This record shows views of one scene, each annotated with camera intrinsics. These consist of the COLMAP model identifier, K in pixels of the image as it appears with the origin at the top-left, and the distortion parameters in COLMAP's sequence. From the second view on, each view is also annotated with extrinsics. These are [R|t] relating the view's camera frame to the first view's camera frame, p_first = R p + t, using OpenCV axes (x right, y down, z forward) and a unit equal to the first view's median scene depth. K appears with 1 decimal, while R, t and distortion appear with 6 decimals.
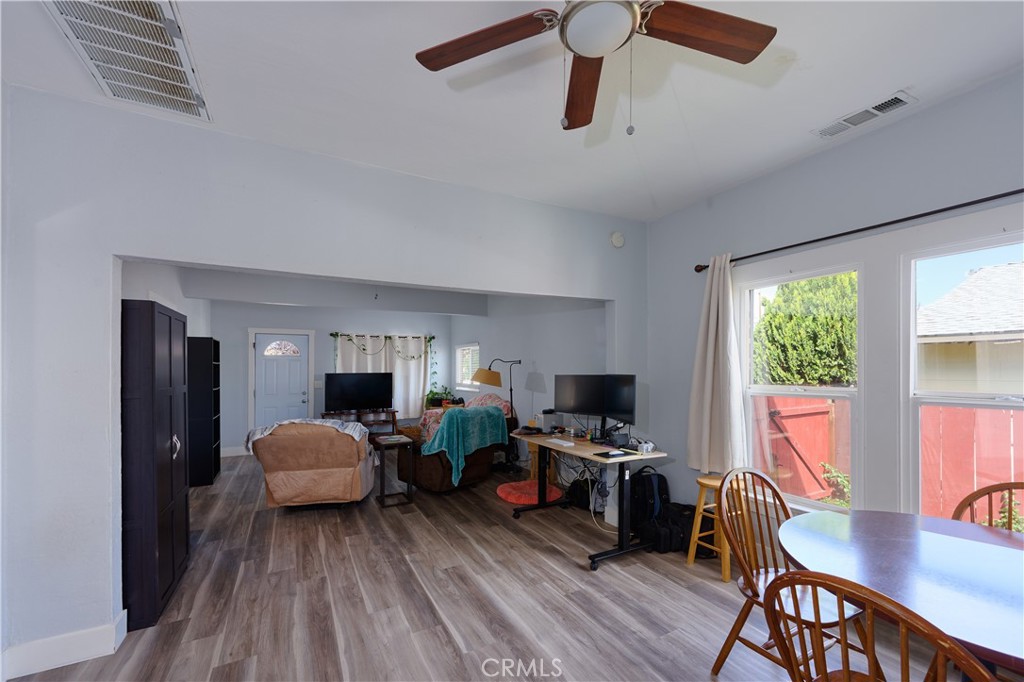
lens RADIAL K [[407.3, 0, 510.3], [0, 407.3, 373.2], [0, 0, 1]] dist [-0.000149, -0.000016]
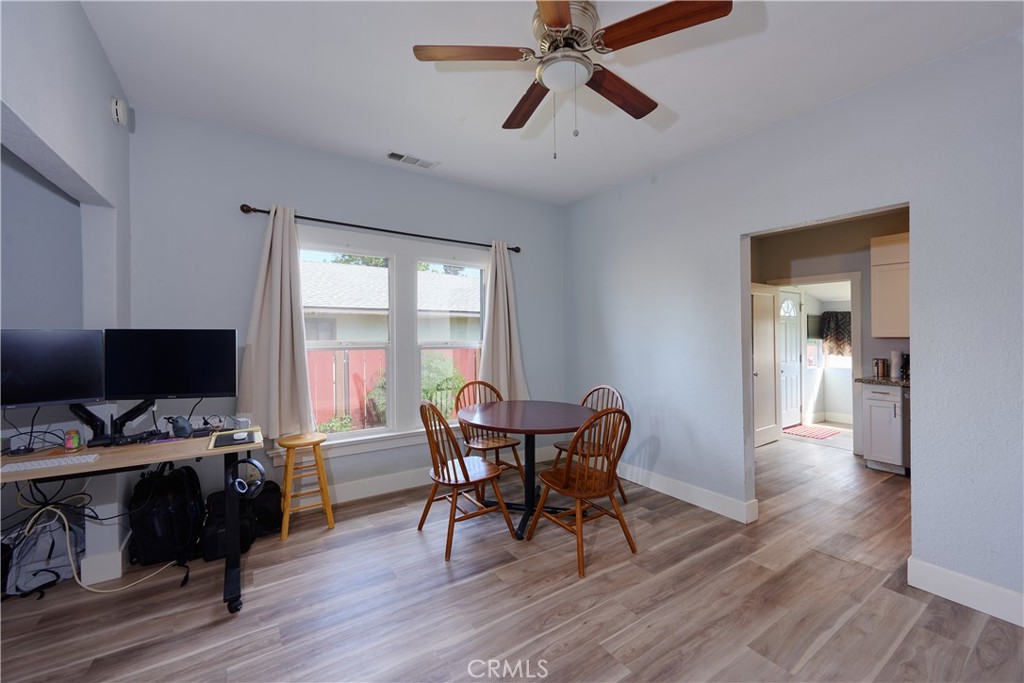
lens RADIAL K [[408.2, 0, 512.0], [0, 408.2, 341.5], [0, 0, 1]] dist [-0.000729, -0.000191]
pose [[-0.091445, -0.014575, 0.995703, -0.555521], [0.001320, 0.999890, 0.014758, 0.015047], [-0.995809, 0.002664, -0.091416, 0.630118]]
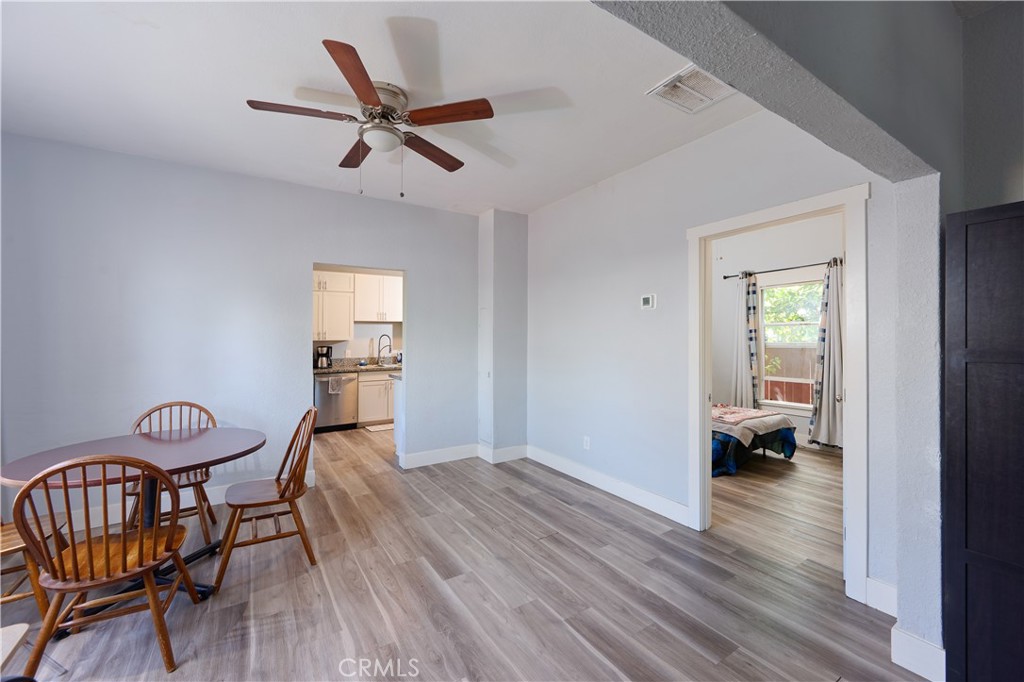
lens RADIAL K [[410.8, 0, 509.2], [0, 410.8, 336.4], [0, 0, 1]] dist [-0.000377, -0.000278]
pose [[-0.997222, 0.014304, -0.073094, -0.111748], [0.014128, 0.999896, 0.002924, 0.010746], [0.073128, 0.001883, -0.997321, 1.350595]]
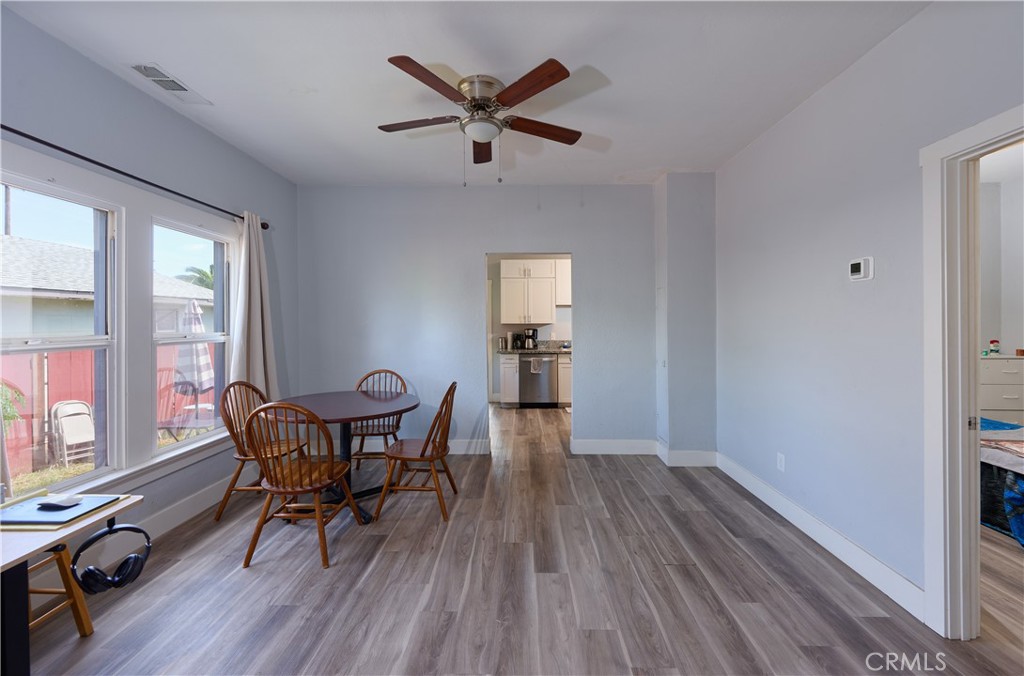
lens RADIAL K [[417.7, 0, 513.6], [0, 417.7, 323.3], [0, 0, 1]] dist [0.000047, -0.000528]
pose [[-0.871069, 0.008608, 0.491085, -0.406927], [0.011752, 0.999925, 0.003318, 0.014375], [-0.491019, 0.008661, -0.871106, 1.238897]]
